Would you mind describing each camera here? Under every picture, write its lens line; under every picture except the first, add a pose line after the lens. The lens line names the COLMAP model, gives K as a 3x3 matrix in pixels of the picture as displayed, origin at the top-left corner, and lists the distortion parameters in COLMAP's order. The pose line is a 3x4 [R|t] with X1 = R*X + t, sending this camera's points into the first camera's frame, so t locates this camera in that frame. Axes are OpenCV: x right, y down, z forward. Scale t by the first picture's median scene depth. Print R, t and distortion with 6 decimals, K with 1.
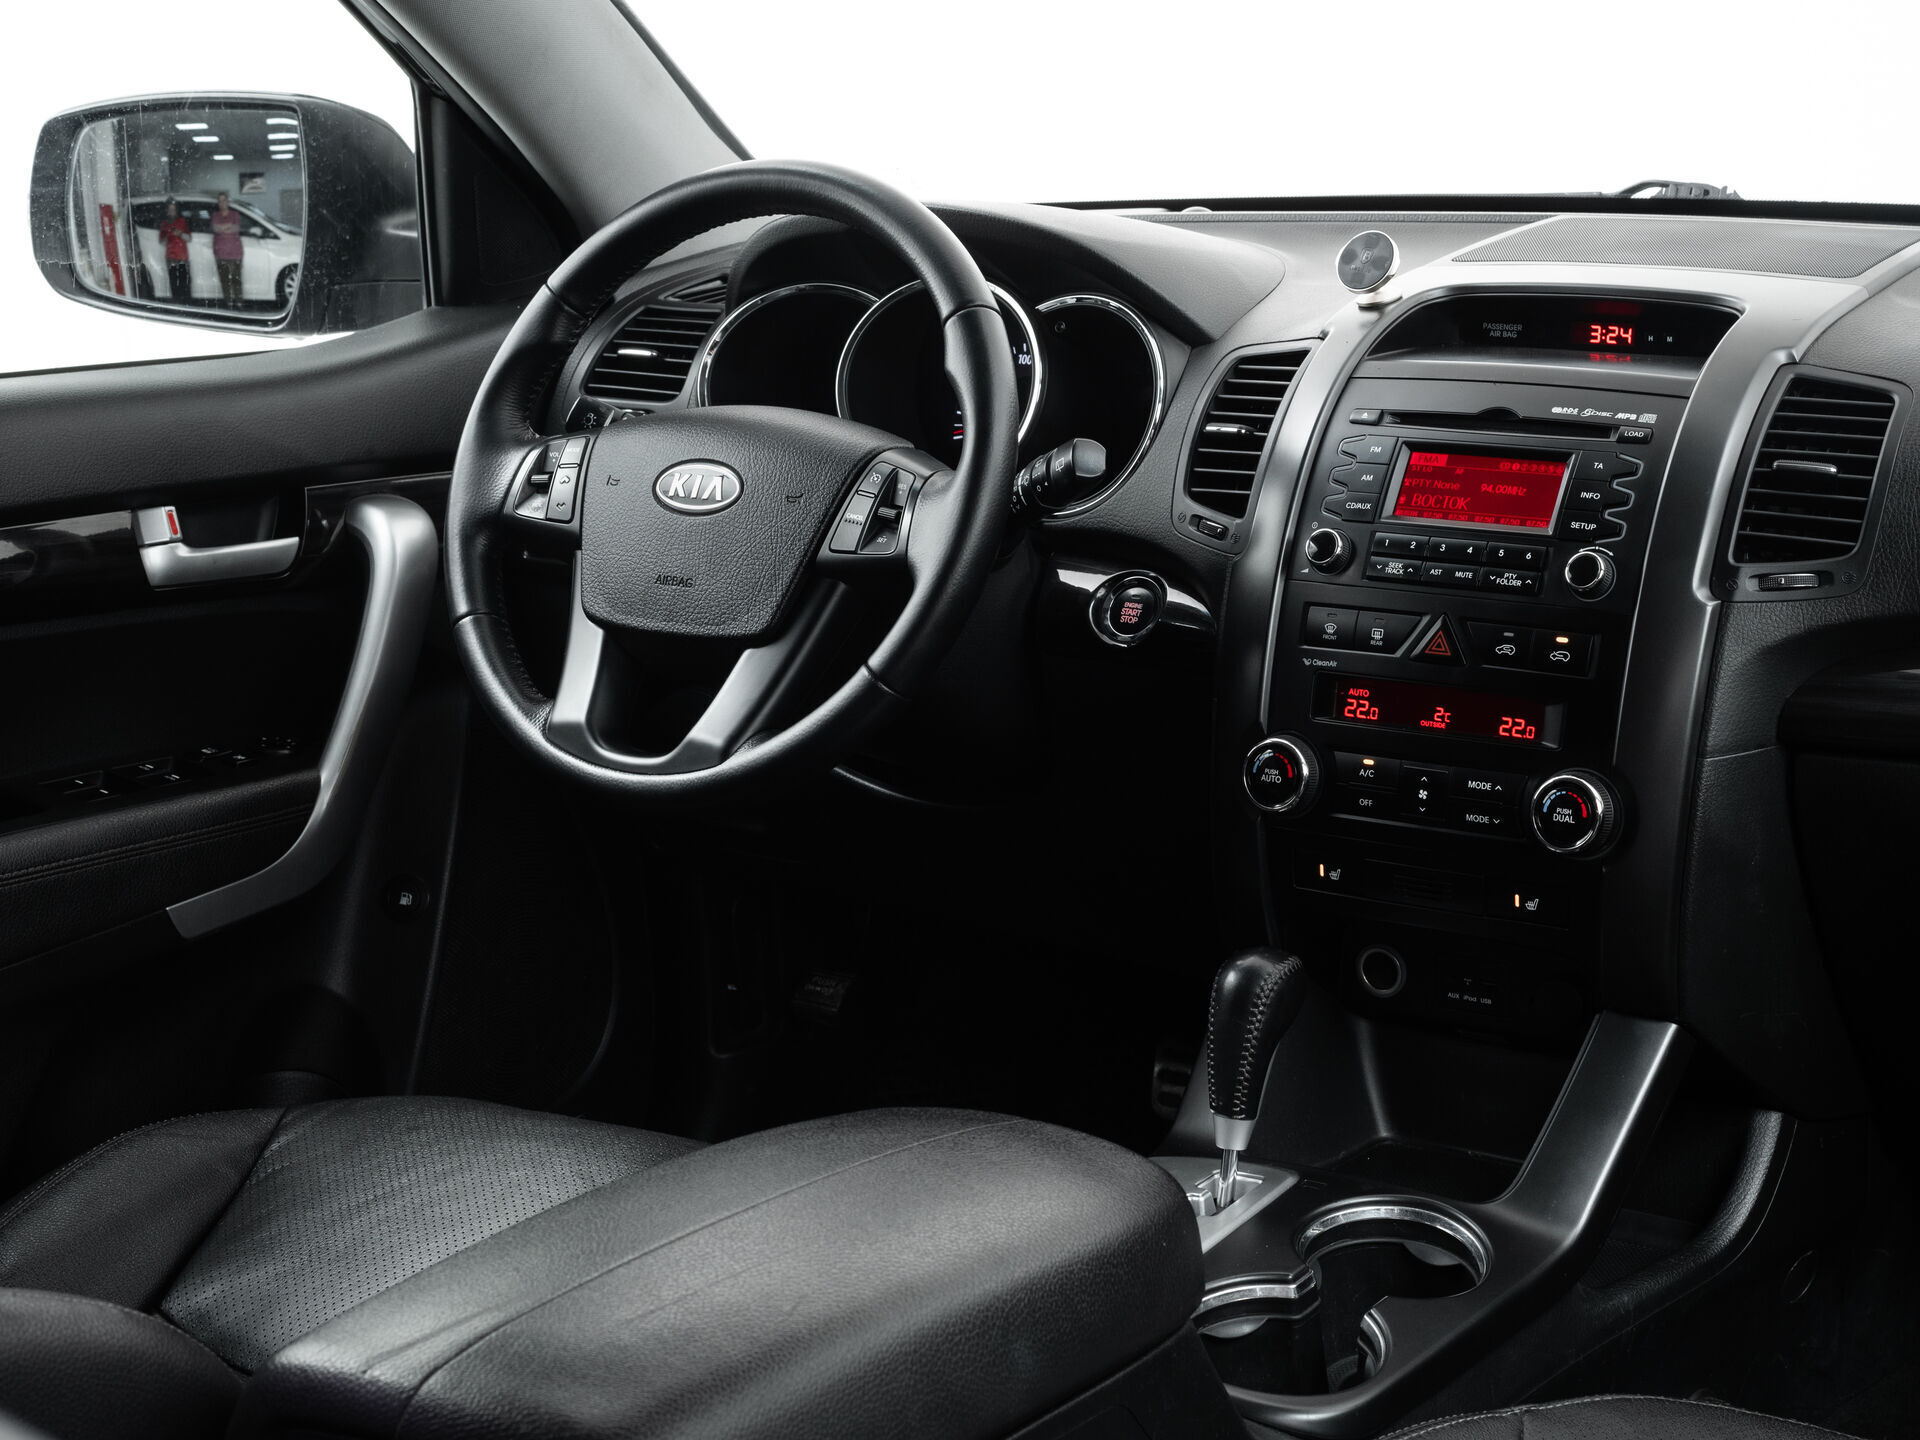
lens RADIAL K [[3187.0, 0, 1150.4], [0, 3187.0, 721.9], [0, 0, 1]] dist [-0.010368, 0.016778]
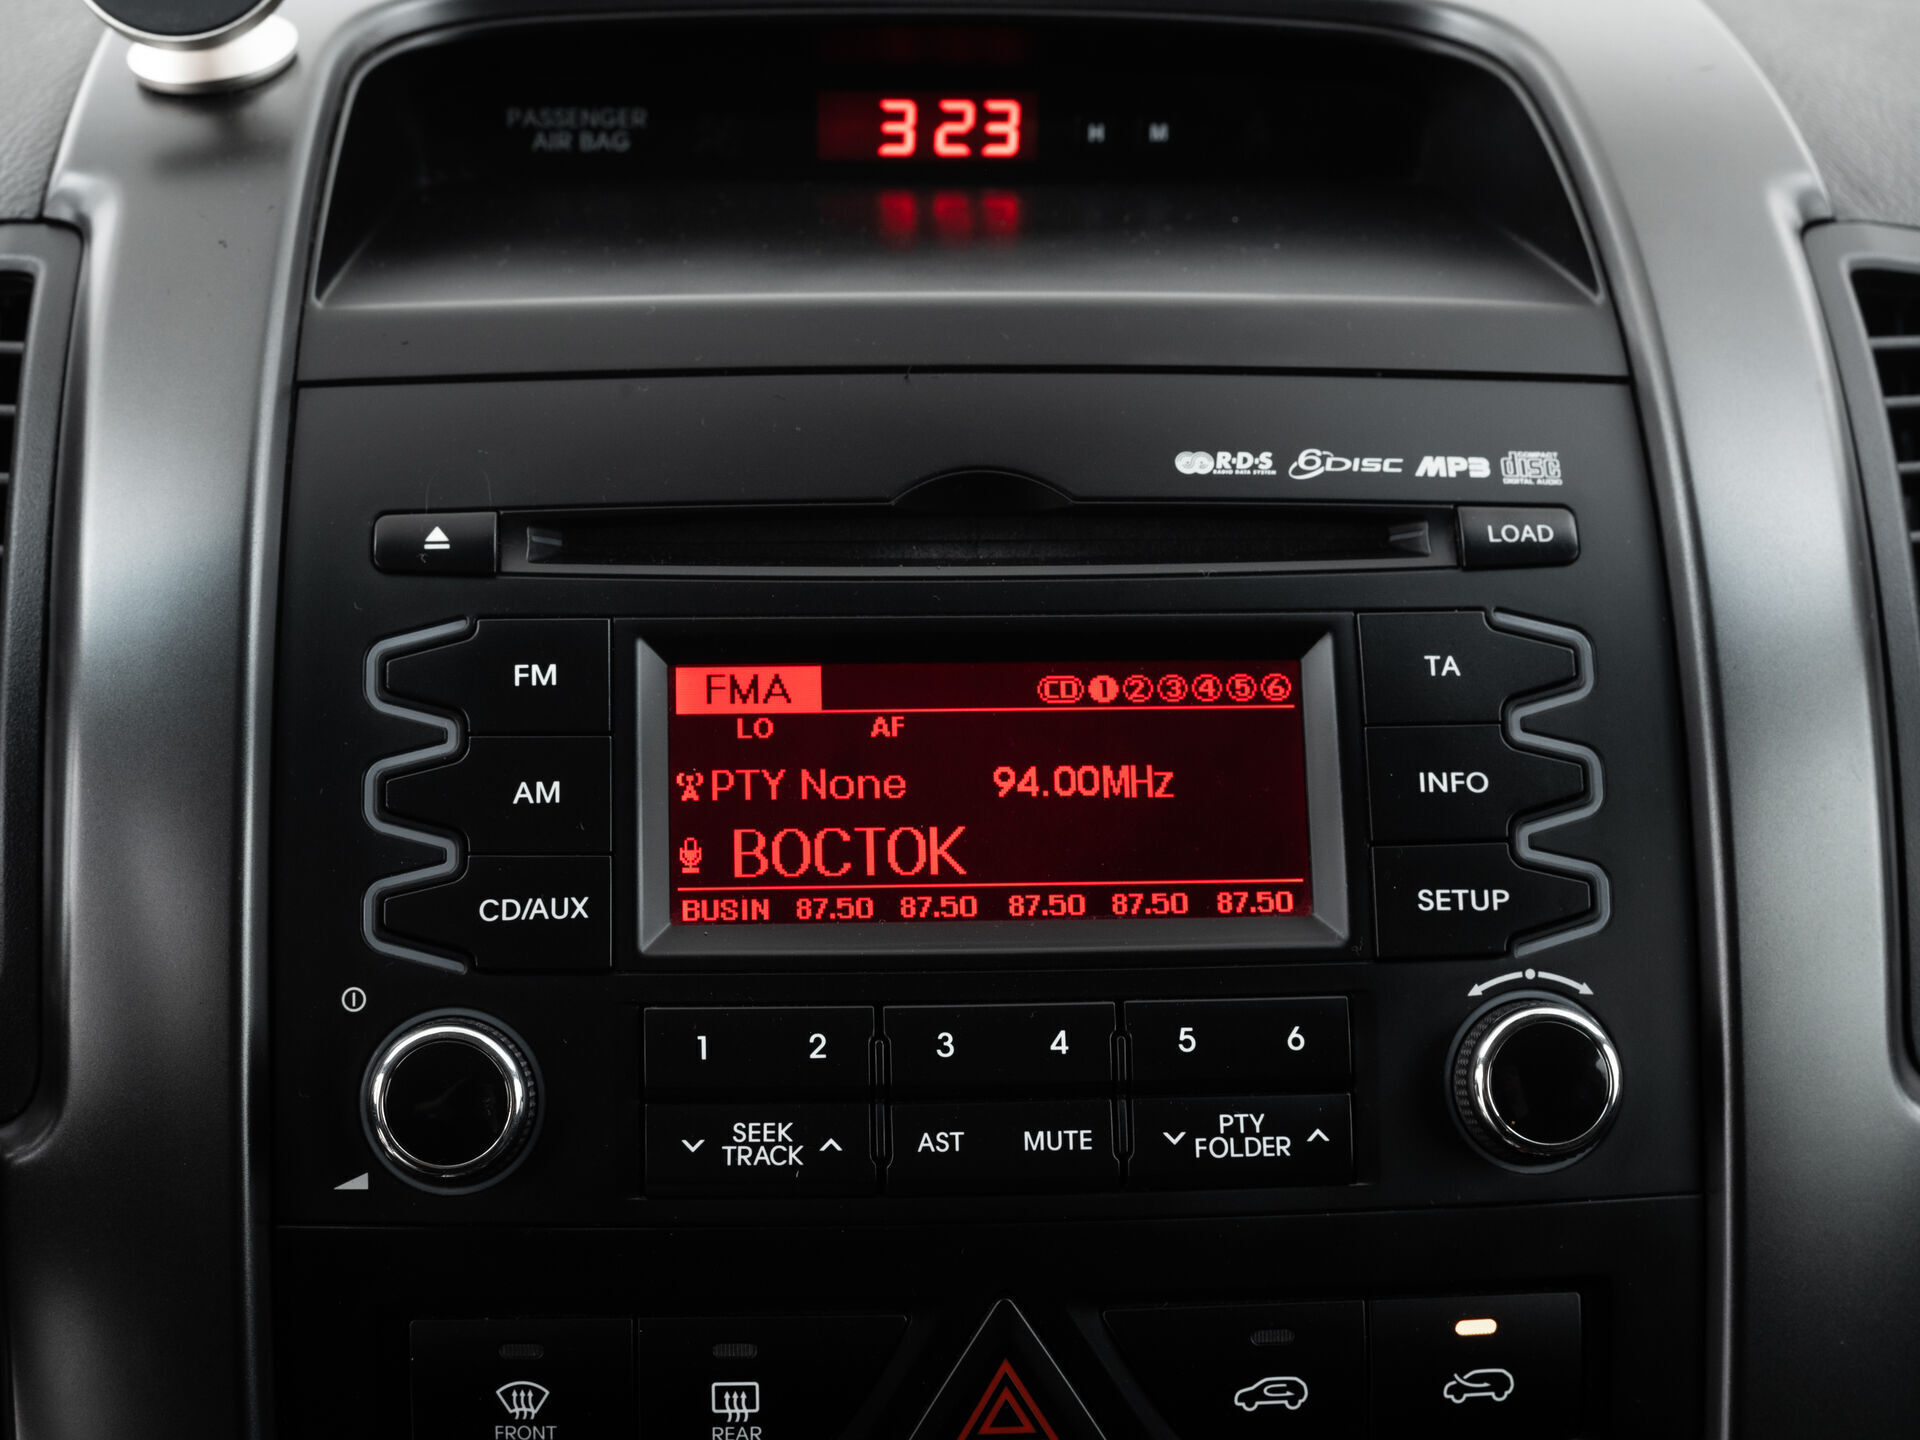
lens RADIAL K [[3317.9, 0, 977.7], [0, 3317.9, 804.4], [0, 0, 1]] dist [0.150846, -1.456860]
pose [[0.800245, -0.196730, 0.566485, -0.057837], [0.107648, 0.976438, 0.187030, -0.122940], [-0.589932, -0.088689, 0.802567, 0.759430]]
